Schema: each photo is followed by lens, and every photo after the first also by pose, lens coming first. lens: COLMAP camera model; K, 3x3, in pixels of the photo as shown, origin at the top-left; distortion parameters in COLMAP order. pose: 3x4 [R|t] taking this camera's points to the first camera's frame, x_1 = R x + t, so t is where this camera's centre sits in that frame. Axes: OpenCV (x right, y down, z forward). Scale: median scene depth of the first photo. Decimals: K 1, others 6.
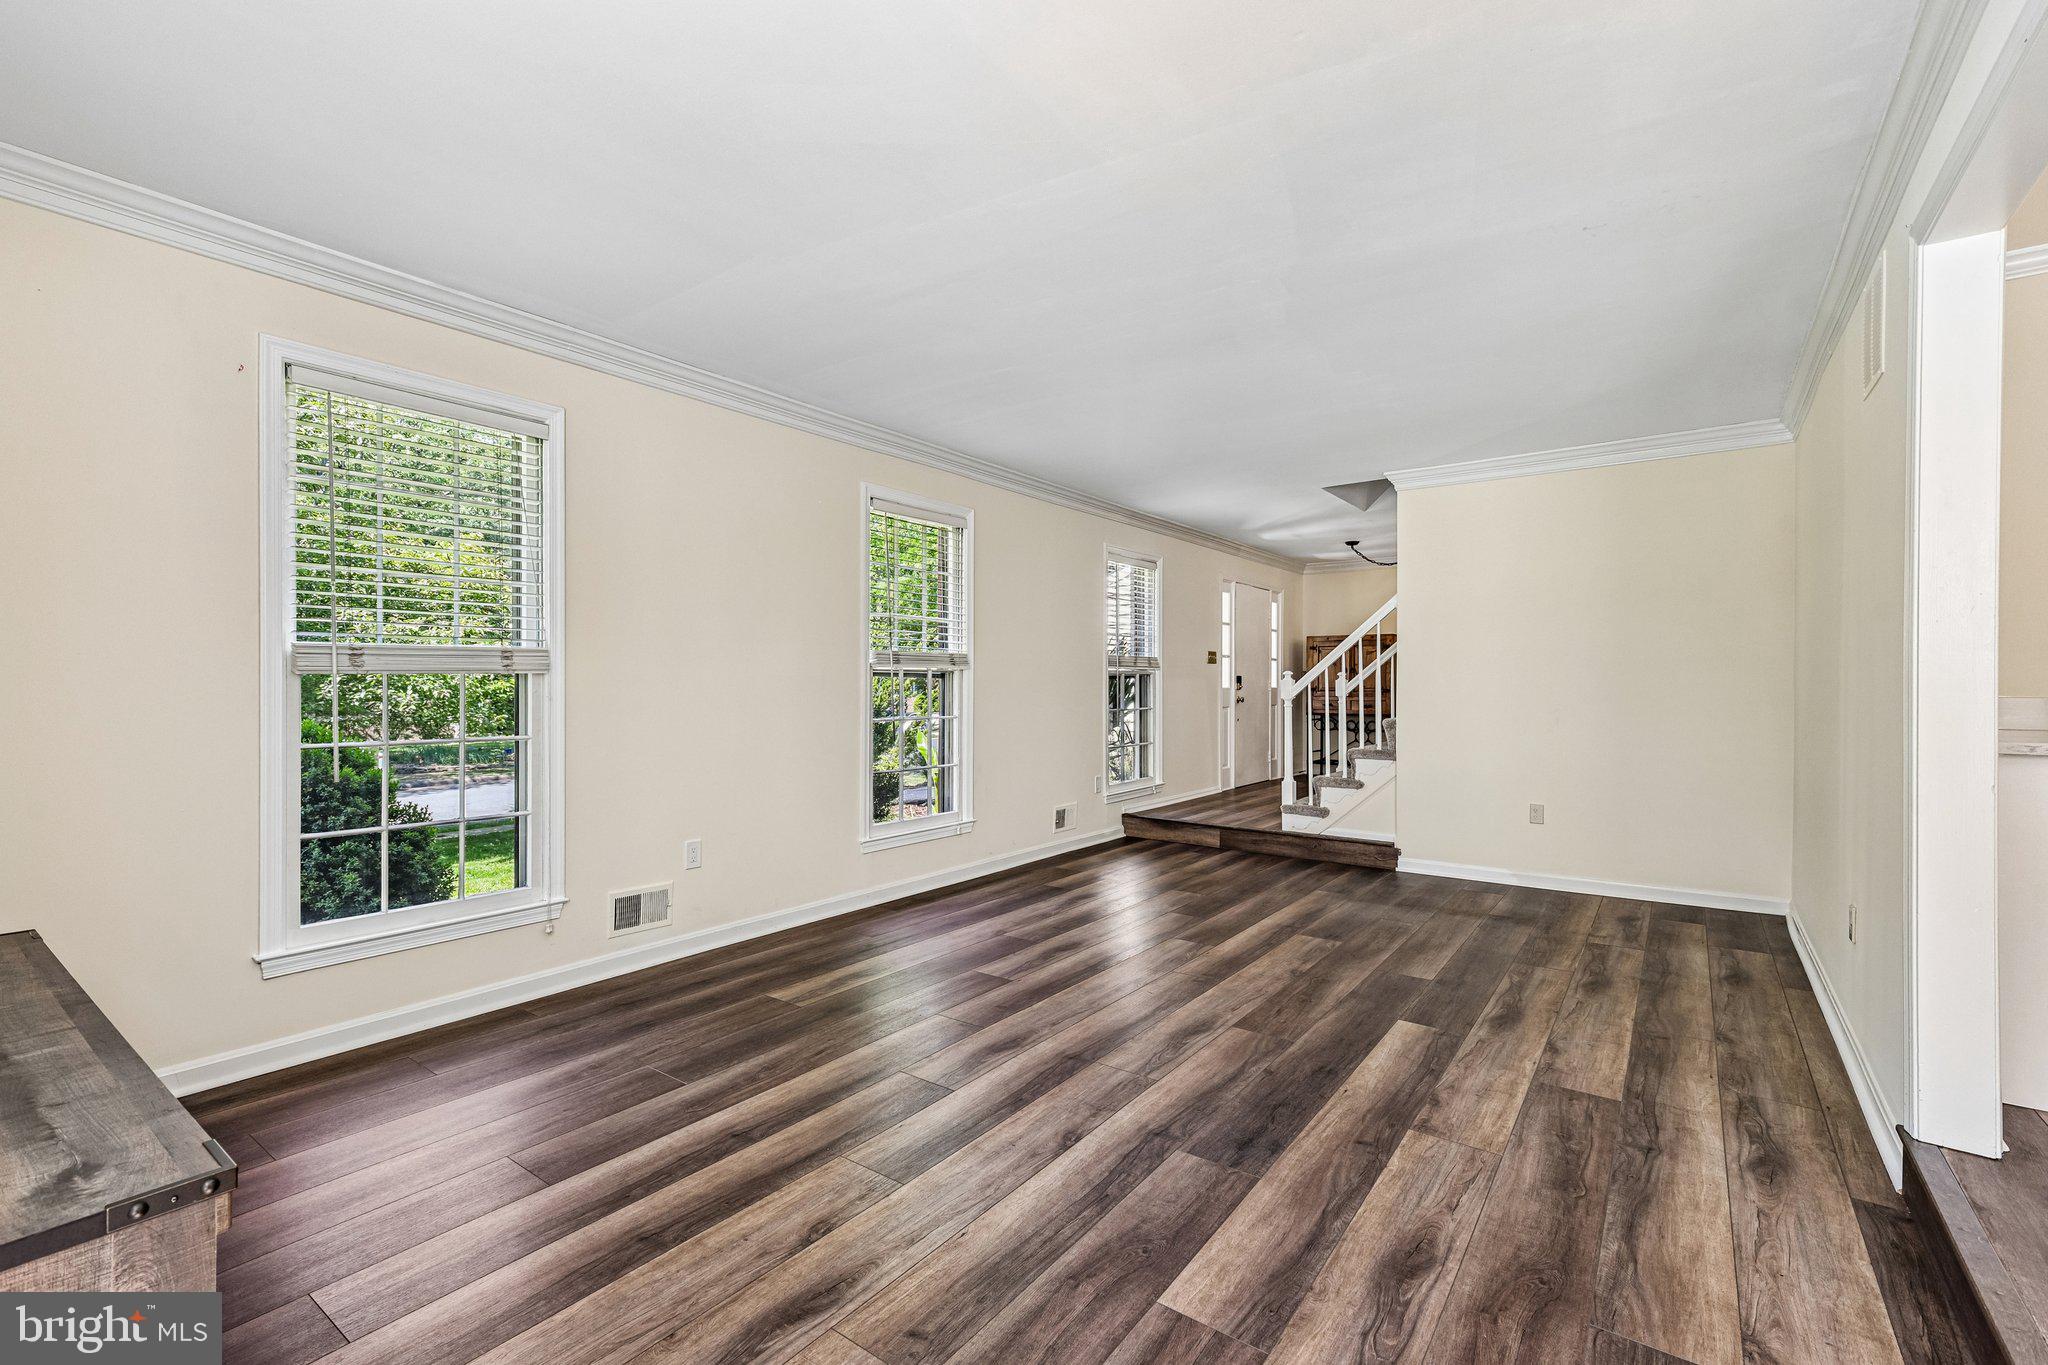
lens RADIAL K [[899.0, 0, 1022.9], [0, 899.0, 690.6], [0, 0, 1]] dist [0.009681, -0.000015]
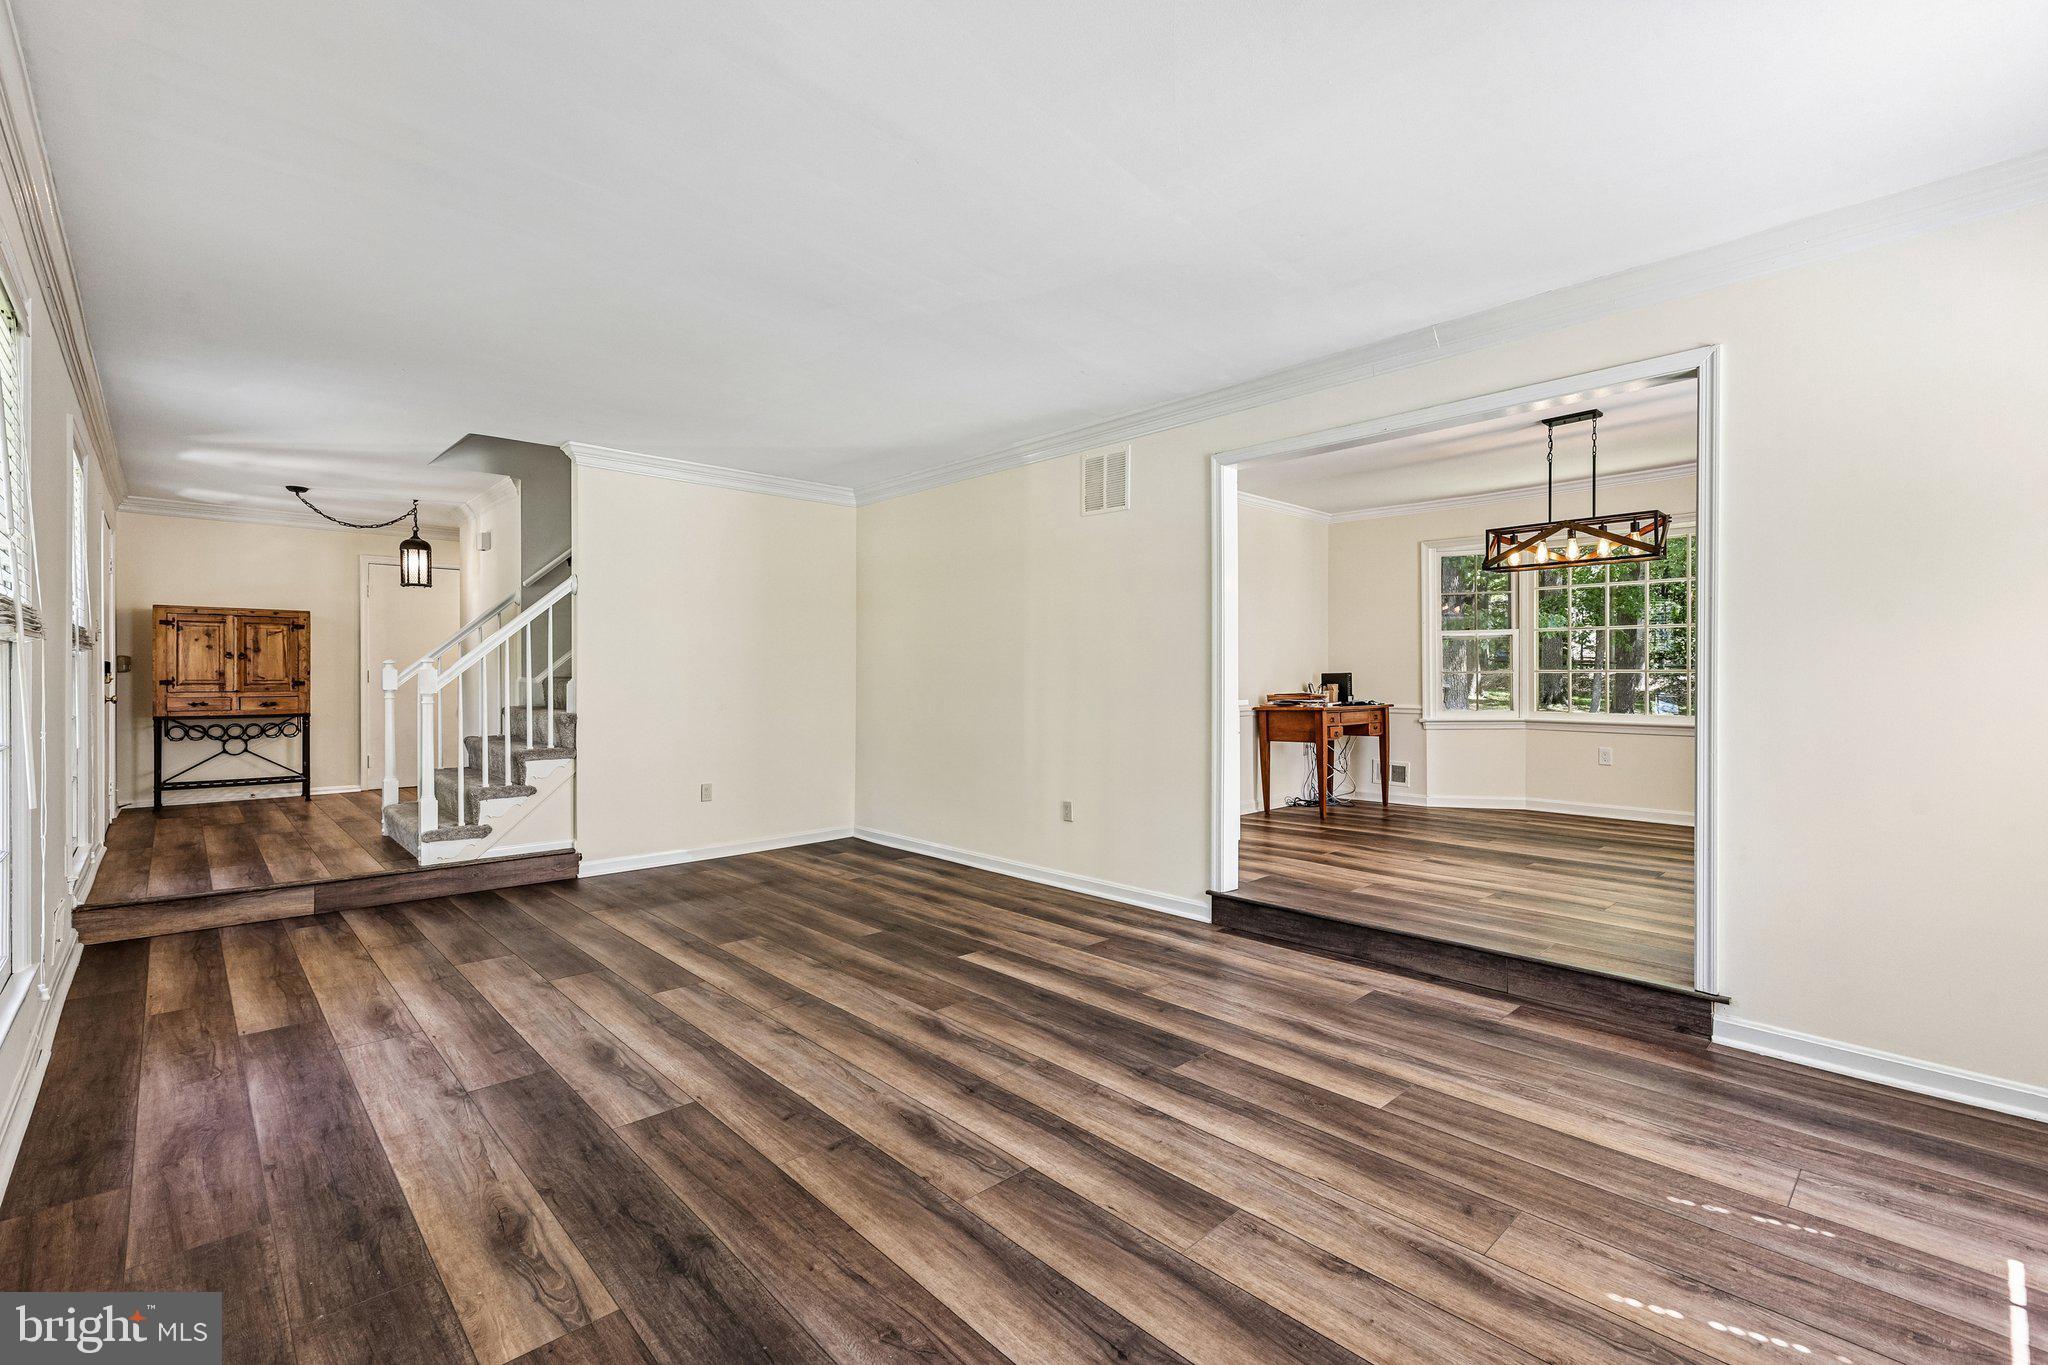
lens RADIAL K [[899.0, 0, 1020.0], [0, 899.0, 676.6], [0, 0, 1]] dist [0.009681, -0.000015]
pose [[0.175591, -0.001741, 0.984462, -0.772654], [0.008357, 0.999965, 0.000278, -0.002267], [-0.984428, 0.008178, 0.175600, 0.751227]]
